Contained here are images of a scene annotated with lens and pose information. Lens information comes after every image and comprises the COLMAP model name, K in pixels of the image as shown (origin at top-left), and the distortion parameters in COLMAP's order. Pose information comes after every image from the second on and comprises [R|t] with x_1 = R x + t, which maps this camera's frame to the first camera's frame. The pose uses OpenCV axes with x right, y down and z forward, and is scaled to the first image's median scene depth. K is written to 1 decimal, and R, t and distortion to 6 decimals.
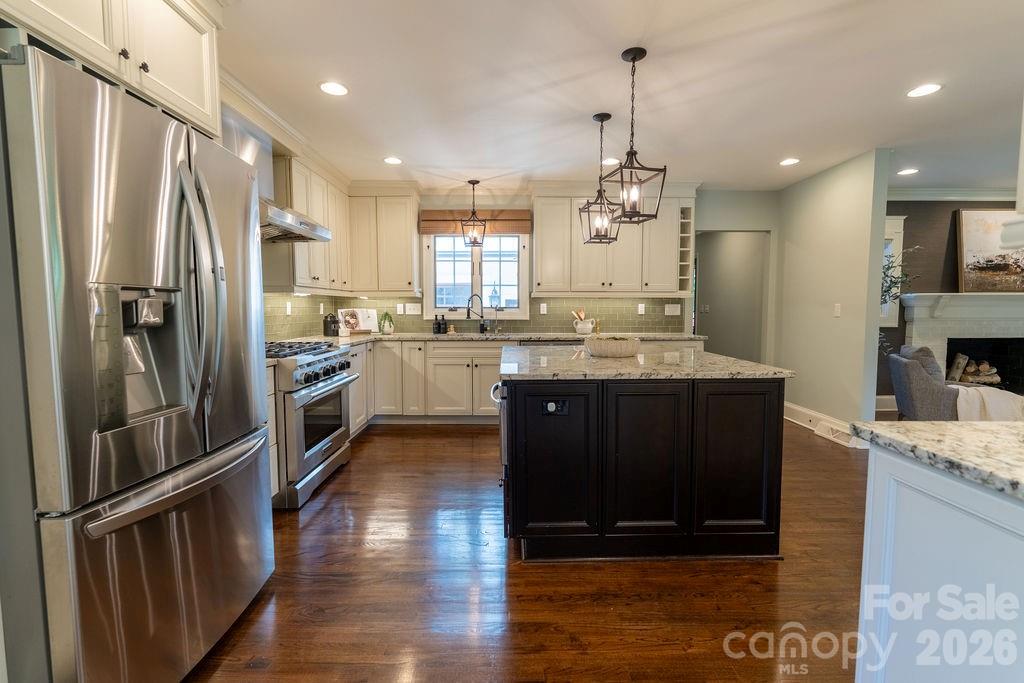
lens RADIAL K [[465.0, 0, 512.0], [0, 465.0, 341.5], [0, 0, 1]] dist [-0.003487, -0.000541]
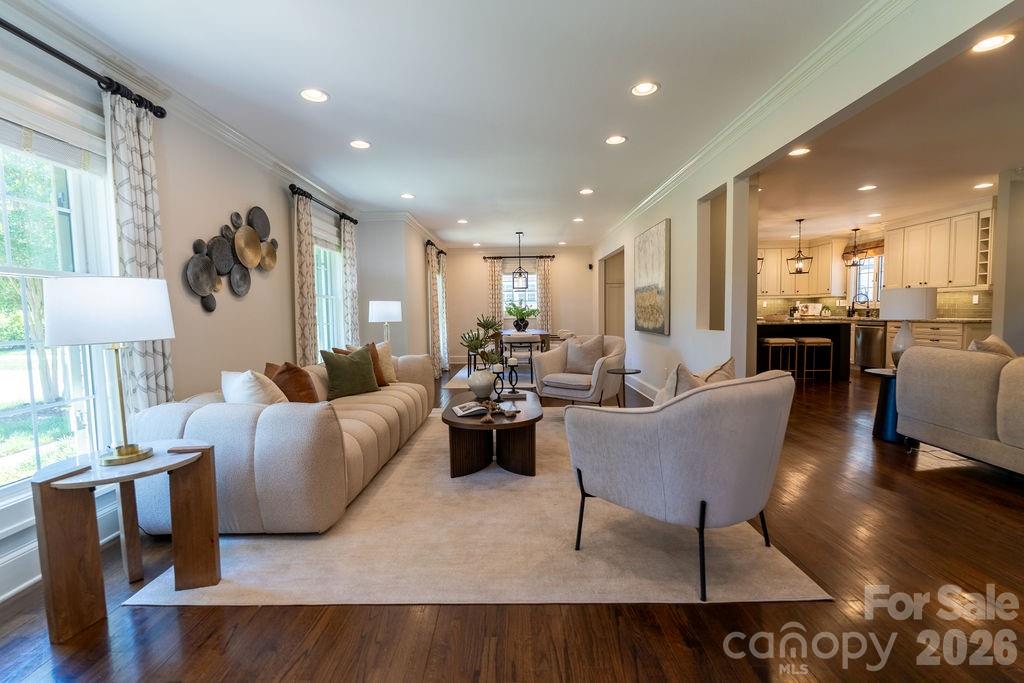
lens RADIAL K [[451.6, 0, 513.0], [0, 451.6, 340.3], [0, 0, 1]] dist [-0.003611, 0.000217]
pose [[-0.007542, 0.063107, -0.997978, 1.538687], [-0.052969, 0.996580, 0.063419, 0.029270], [0.998568, 0.053340, -0.004174, -0.238337]]
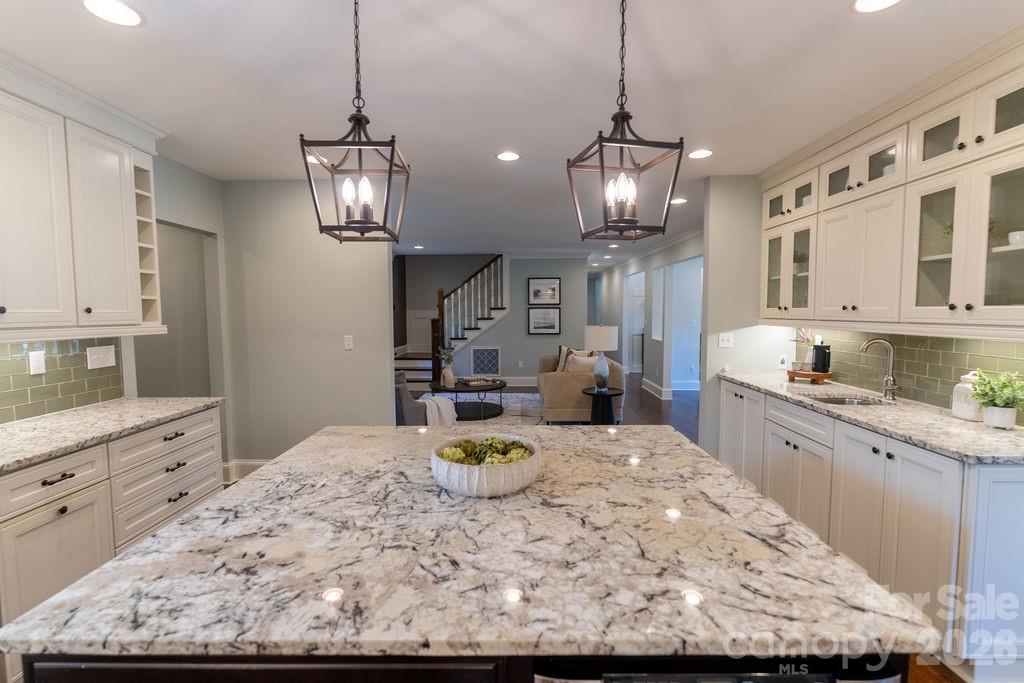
lens RADIAL K [[456.8, 0, 515.2], [0, 456.8, 340.6], [0, 0, 1]] dist [-0.002543, -0.000274]
pose [[0.021108, -0.064668, 0.997684, -0.150561], [0.077182, 0.995033, 0.062863, -0.084397], [-0.996794, 0.075677, 0.025994, 0.540636]]
